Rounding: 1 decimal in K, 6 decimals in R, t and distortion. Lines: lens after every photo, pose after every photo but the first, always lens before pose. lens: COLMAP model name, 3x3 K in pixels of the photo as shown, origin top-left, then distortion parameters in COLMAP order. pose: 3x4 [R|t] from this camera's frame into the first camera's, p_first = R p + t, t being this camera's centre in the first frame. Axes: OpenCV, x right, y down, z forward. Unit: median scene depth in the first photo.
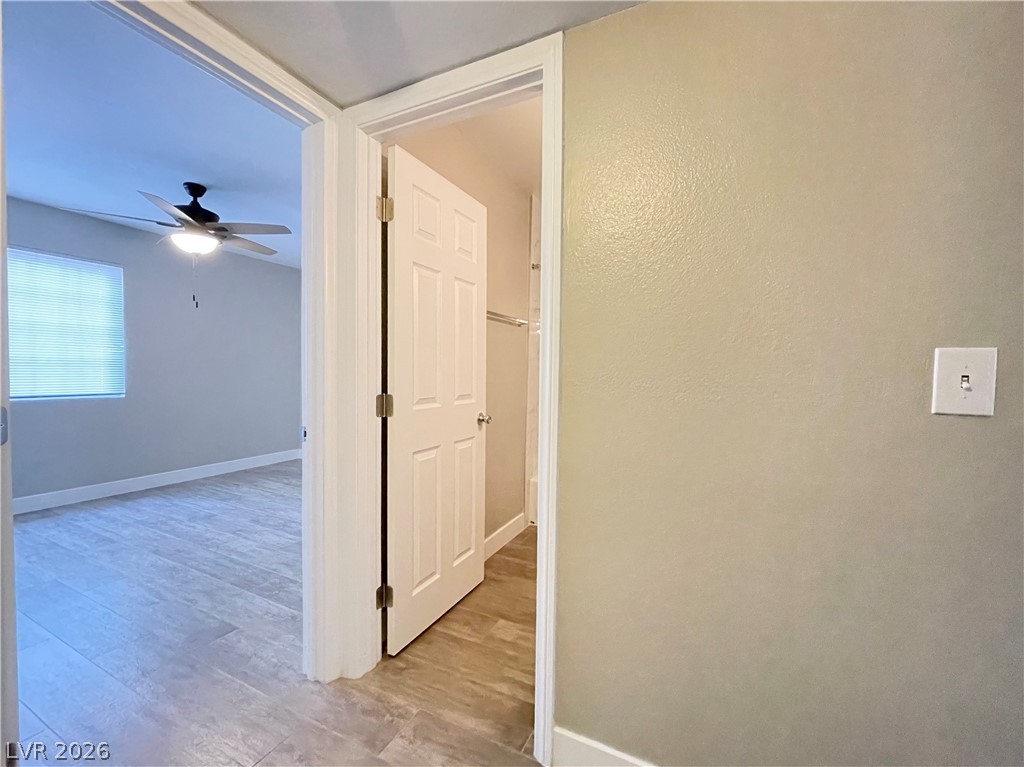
lens RADIAL K [[411.4, 0, 516.9], [0, 411.4, 388.9], [0, 0, 1]] dist [-0.002980, 0.000015]
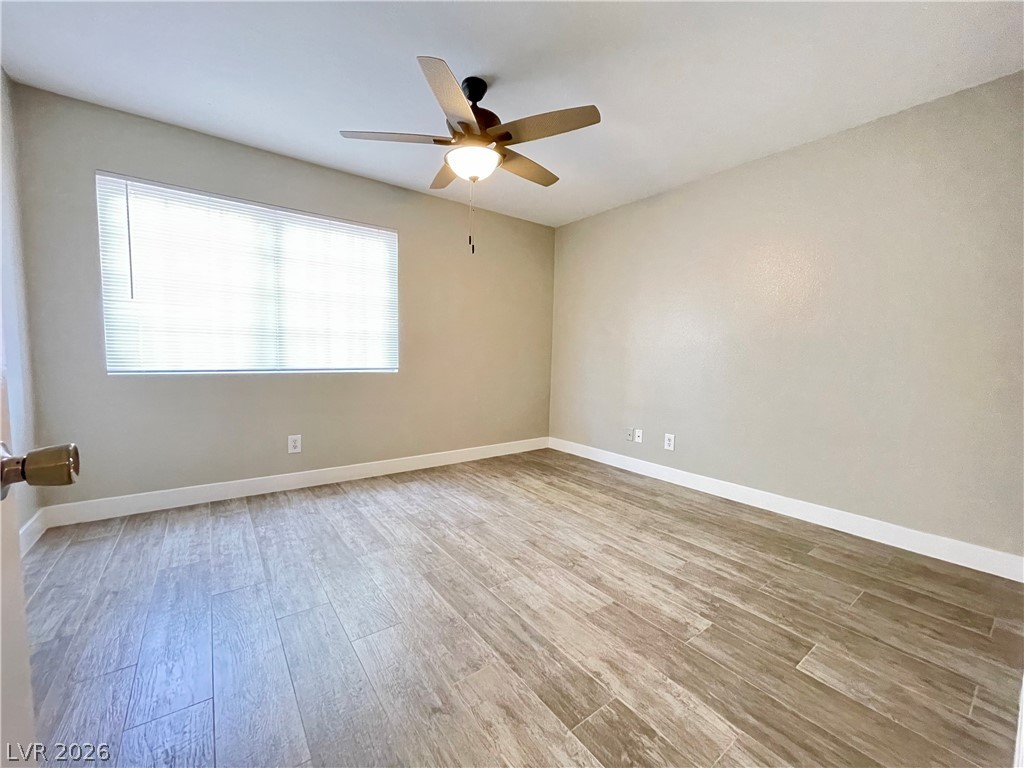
lens RADIAL K [[413.3, 0, 513.2], [0, 413.3, 385.1], [0, 0, 1]] dist [-0.001824, -0.000313]
pose [[0.883984, 0.035089, -0.466199, -0.349895], [-0.020584, 0.999134, 0.036170, 0.014808], [0.467065, -0.022378, 0.883940, 0.356143]]
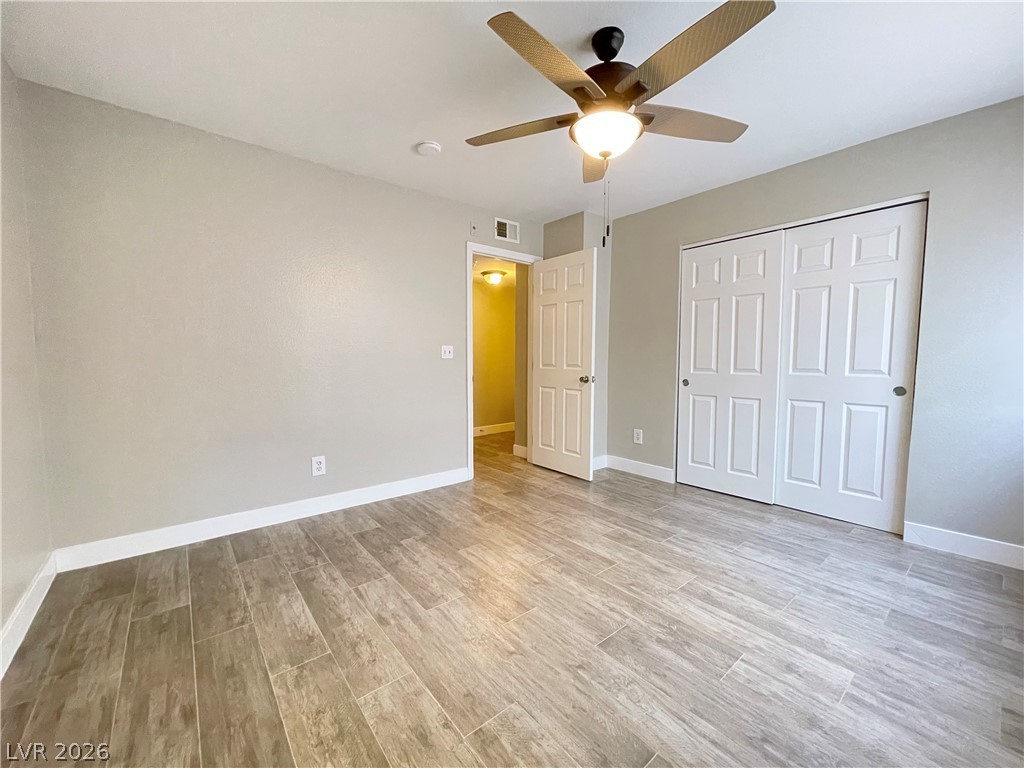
lens RADIAL K [[413.3, 0, 513.2], [0, 413.3, 385.1], [0, 0, 1]] dist [-0.001824, -0.000313]
pose [[-0.904395, -0.048341, 0.423949, -0.905362], [-0.000945, 0.993786, 0.111302, -0.060145], [-0.426695, 0.100260, -0.898821, 1.581237]]
